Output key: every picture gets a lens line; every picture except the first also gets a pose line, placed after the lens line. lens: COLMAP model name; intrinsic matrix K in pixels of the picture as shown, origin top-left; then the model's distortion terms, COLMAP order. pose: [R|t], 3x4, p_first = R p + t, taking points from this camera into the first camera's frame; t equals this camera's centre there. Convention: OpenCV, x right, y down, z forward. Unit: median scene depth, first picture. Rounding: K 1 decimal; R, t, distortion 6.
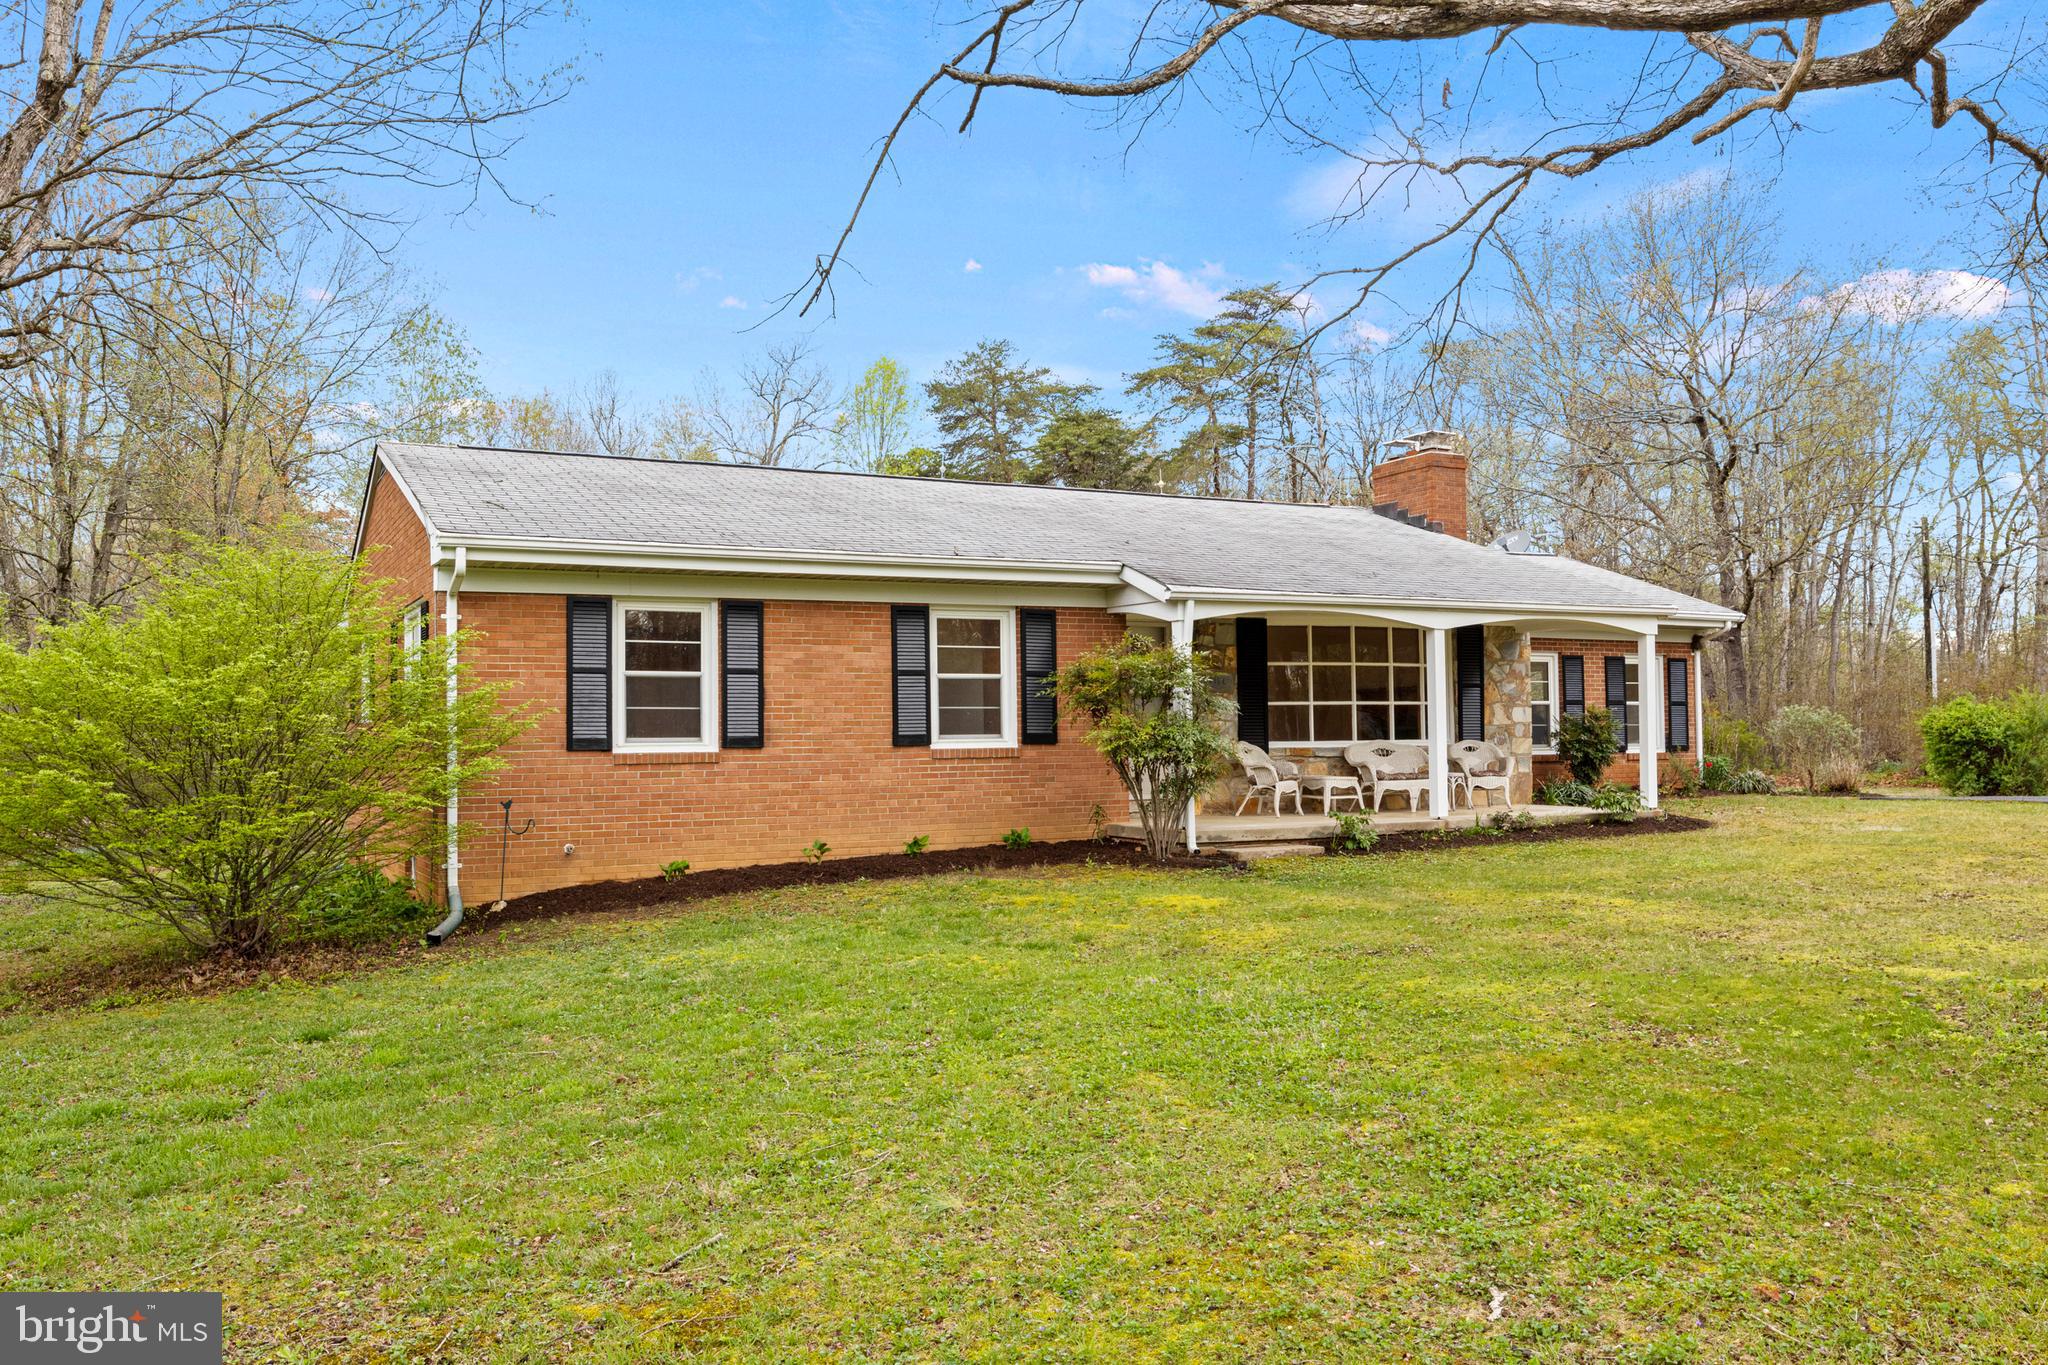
lens RADIAL K [[1642.6, 0, 1024.0], [0, 1642.6, 682.5], [0, 0, 1]] dist [0.003943, 0.001100]
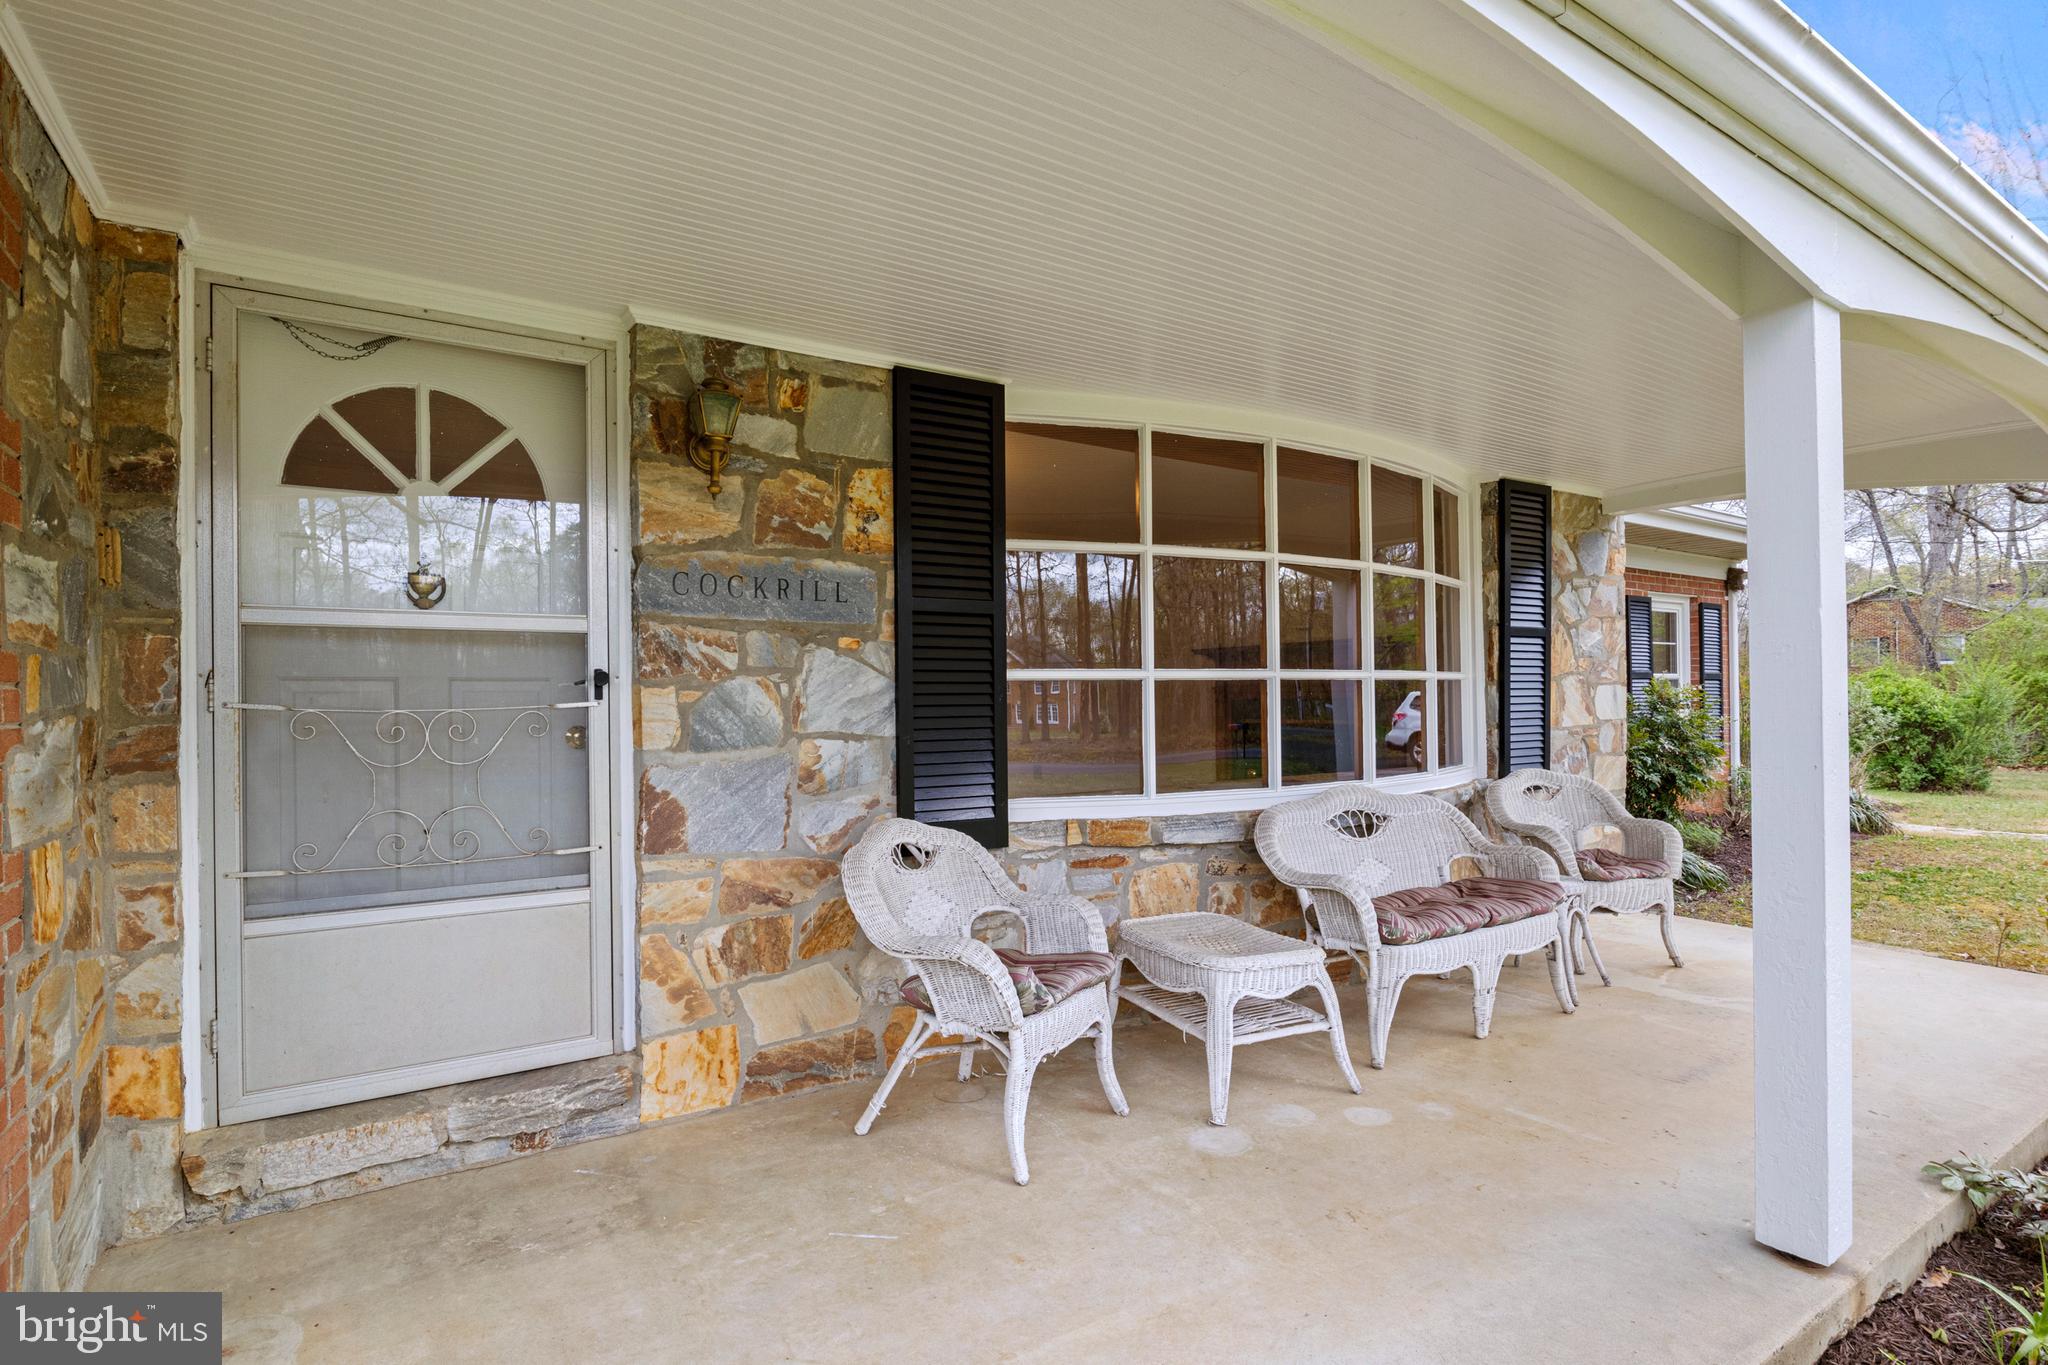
lens RADIAL K [[1001.7, 0, 1028.5], [0, 1001.7, 695.0], [0, 0, 1]] dist [-0.014914, 0.000001]
pose [[0.995700, -0.002183, 0.092606, 0.137446], [-0.000466, 0.999592, 0.028576, 0.011389], [-0.092630, -0.028497, 0.995293, 0.833258]]
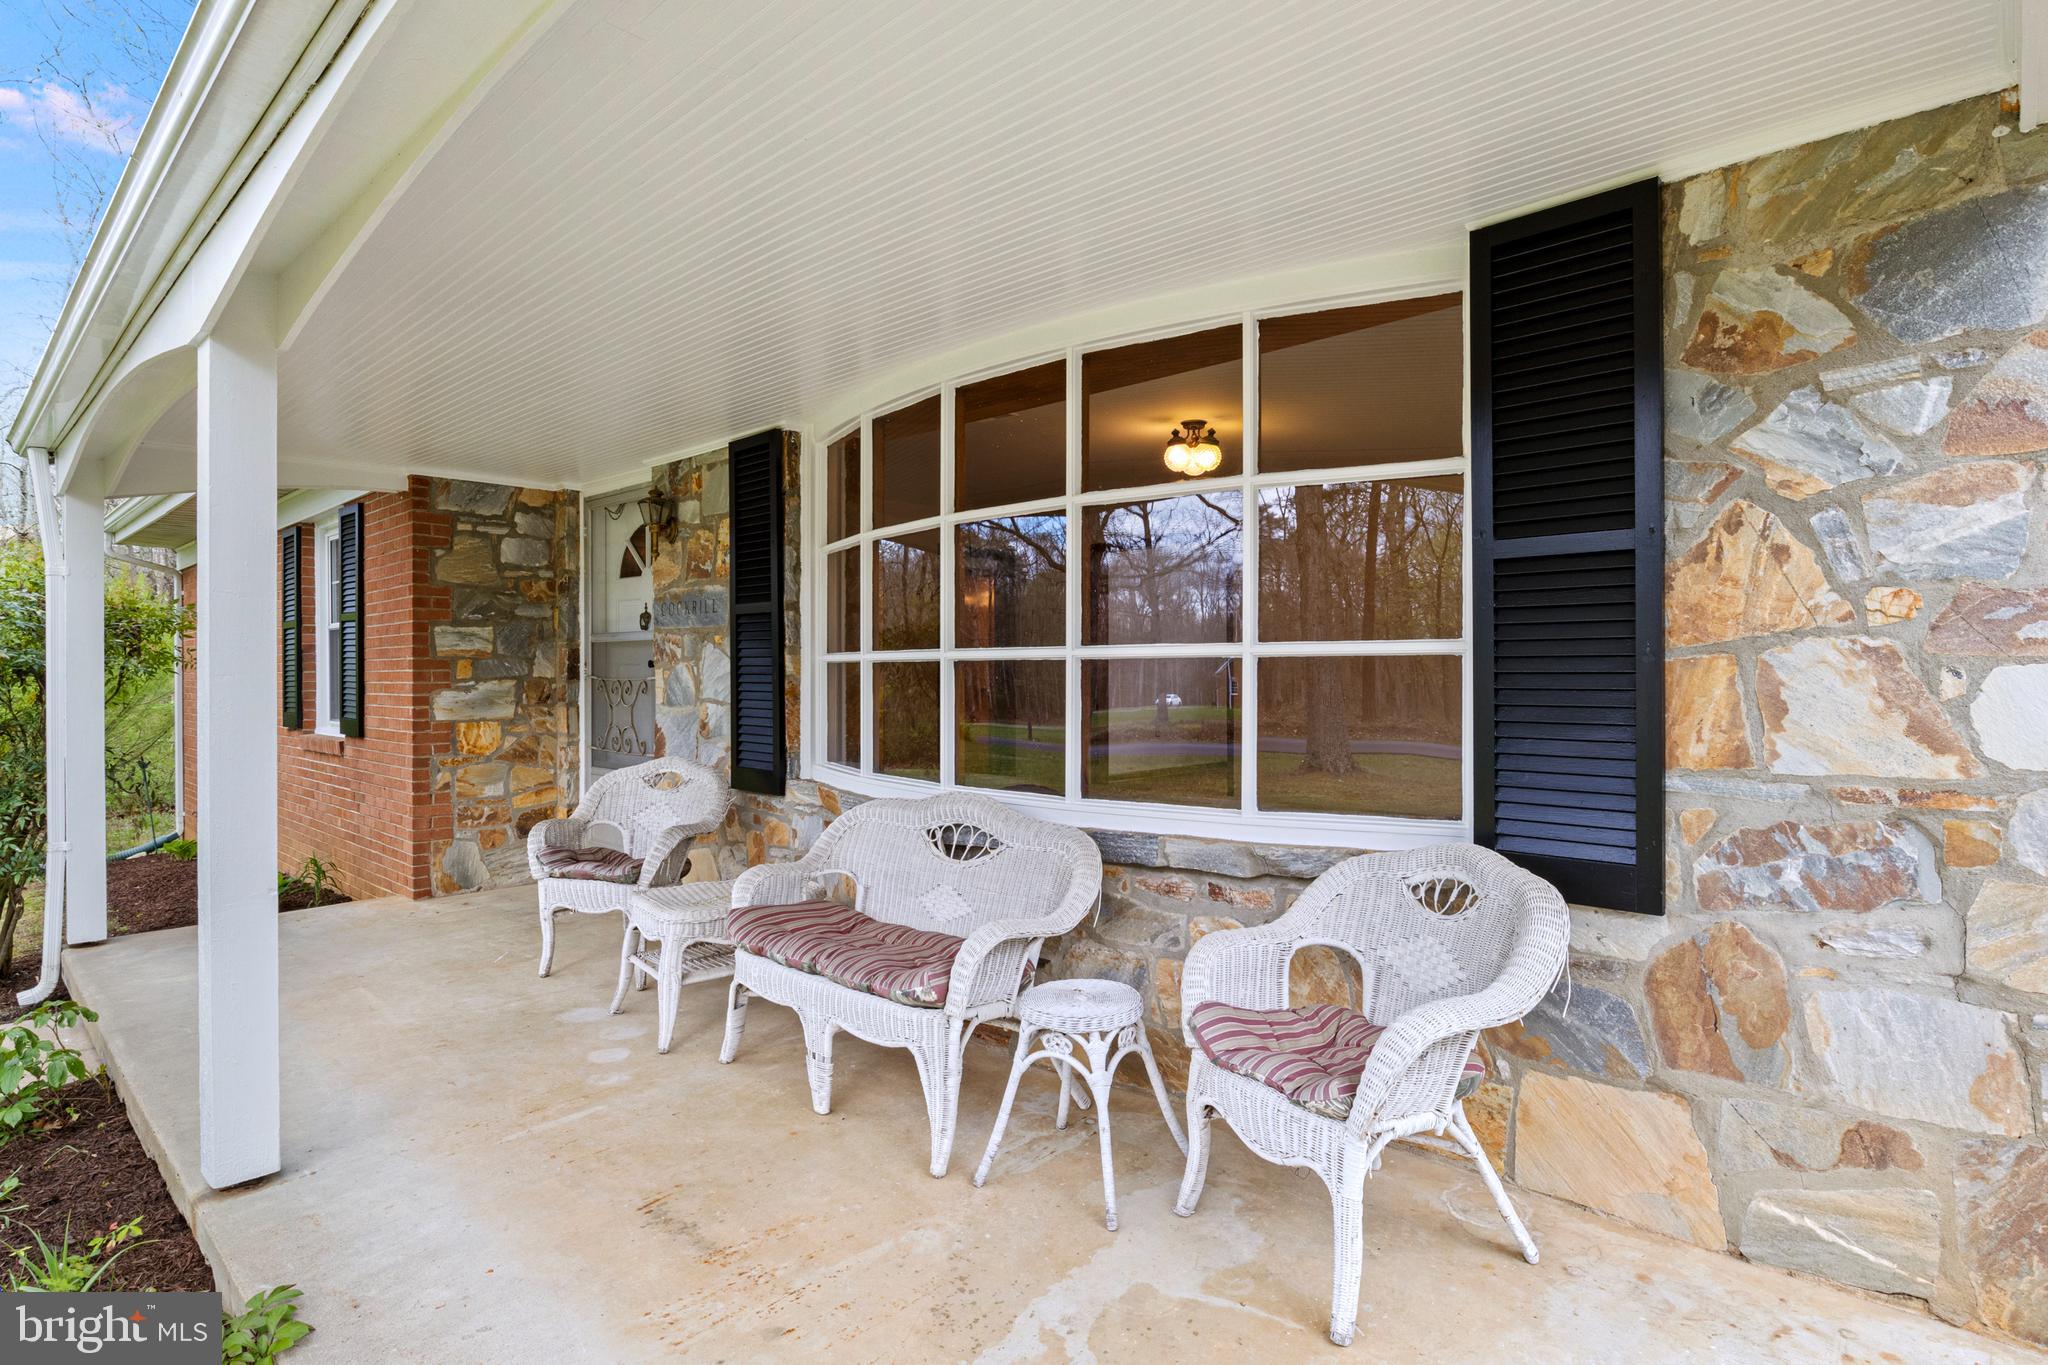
lens RADIAL K [[1061.7, 0, 1015.9], [0, 1061.7, 670.5], [0, 0, 1]] dist [0.001529, -0.000091]
pose [[0.323634, 0.007966, -0.946149, 0.396156], [0.030260, 0.999366, 0.018765, 0.012542], [0.945698, -0.034704, 0.323188, 0.986730]]
